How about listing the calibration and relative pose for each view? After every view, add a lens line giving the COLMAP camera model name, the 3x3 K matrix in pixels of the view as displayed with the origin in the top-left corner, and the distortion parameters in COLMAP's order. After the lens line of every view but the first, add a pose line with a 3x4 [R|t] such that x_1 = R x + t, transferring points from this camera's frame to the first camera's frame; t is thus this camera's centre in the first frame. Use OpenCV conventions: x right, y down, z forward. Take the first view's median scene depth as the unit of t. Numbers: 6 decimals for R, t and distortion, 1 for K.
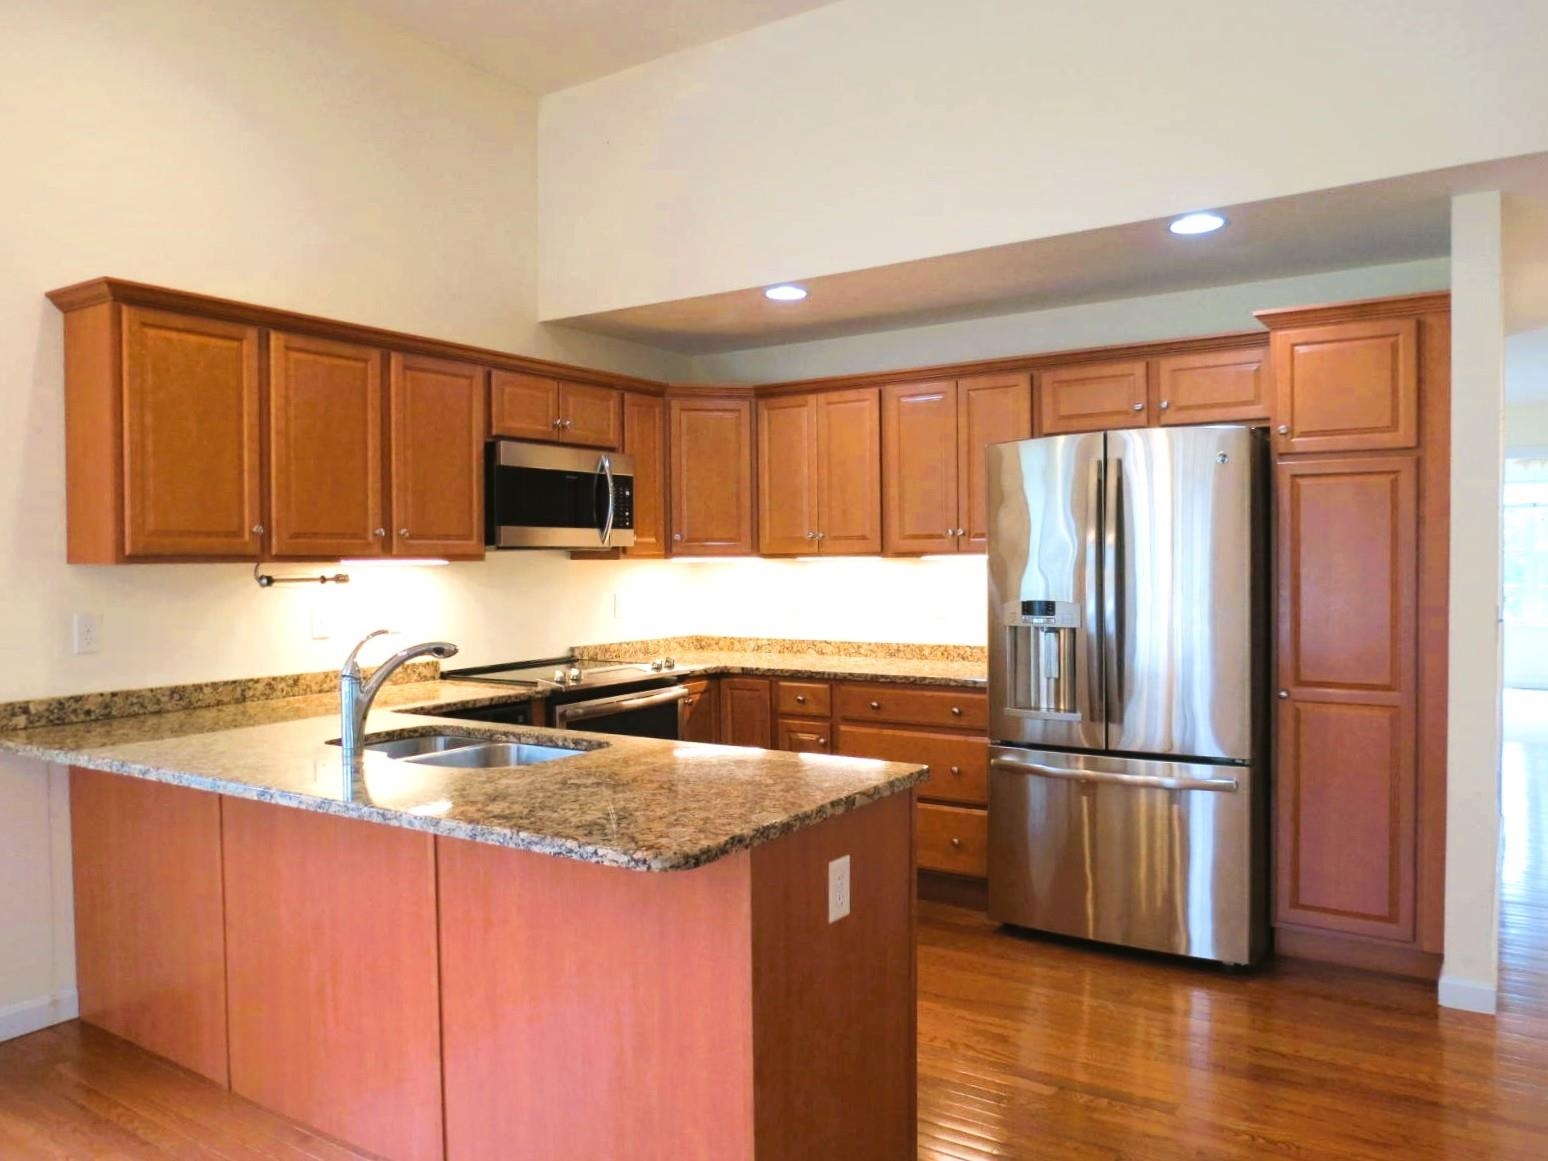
lens RADIAL K [[1094.6, 0, 750.7], [0, 1094.6, 579.1], [0, 0, 1]] dist [-0.016633, -0.005348]
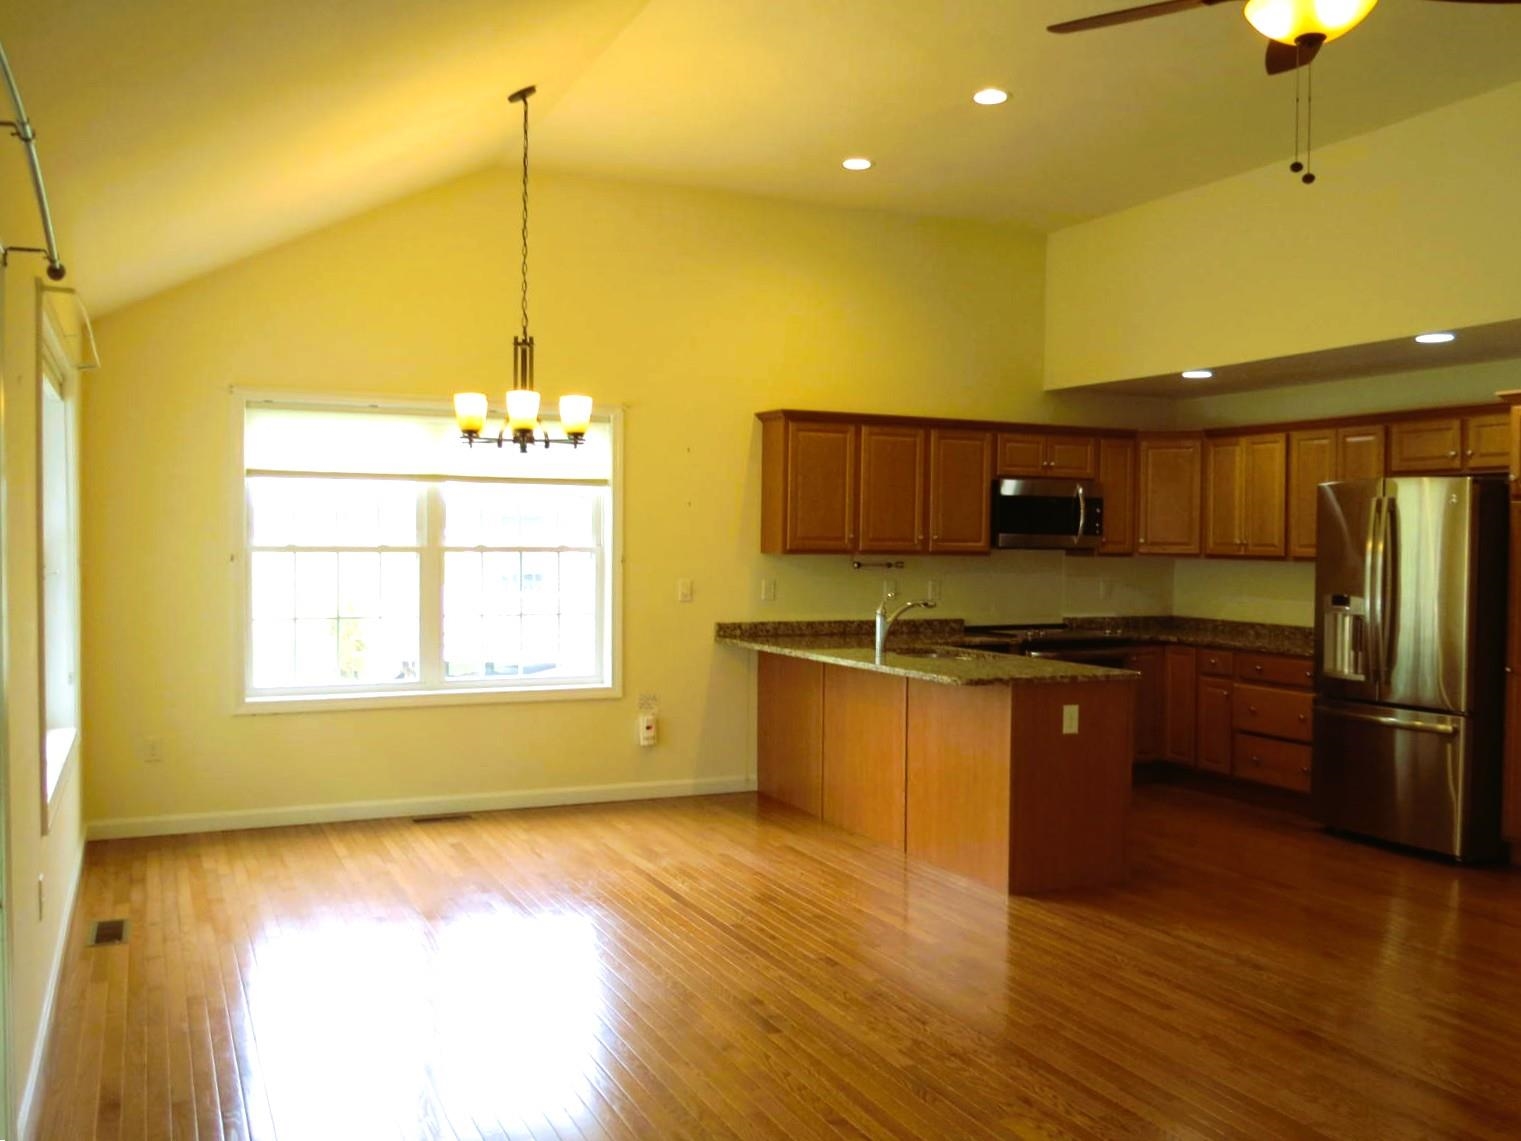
lens RADIAL K [[1289.5, 0, 760.5], [0, 1289.5, 570.5], [0, 0, 1]] dist [-0.039600, 0.007247]
pose [[0.851243, 0.032701, -0.523752, 0.498088], [-0.030360, 0.999454, 0.013057, -0.011603], [0.523893, 0.004787, 0.851771, -0.829144]]
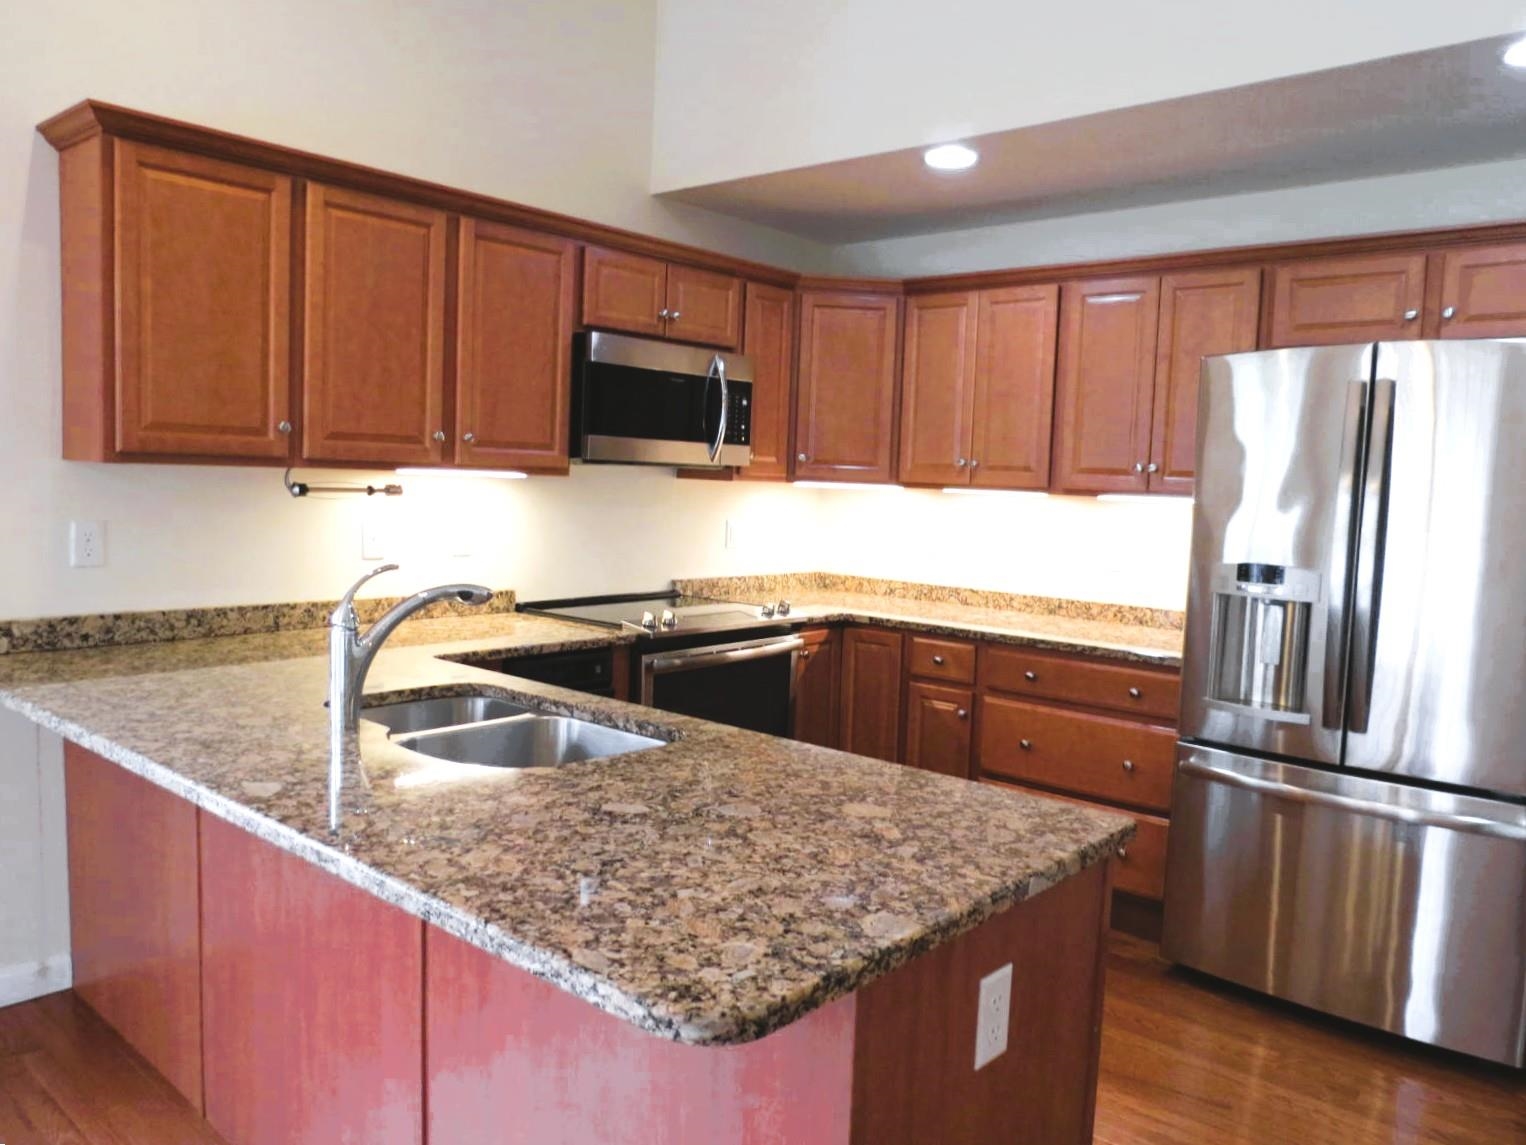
lens RADIAL K [[1088.8, 0, 763.0], [0, 1088.8, 572.5], [0, 0, 1]] dist [-0.037315, -0.001395]
pose [[0.992343, 0.056489, -0.109841, 0.000468], [-0.048969, 0.996345, 0.069993, -0.009892], [0.113393, -0.064078, 0.991482, 0.210832]]
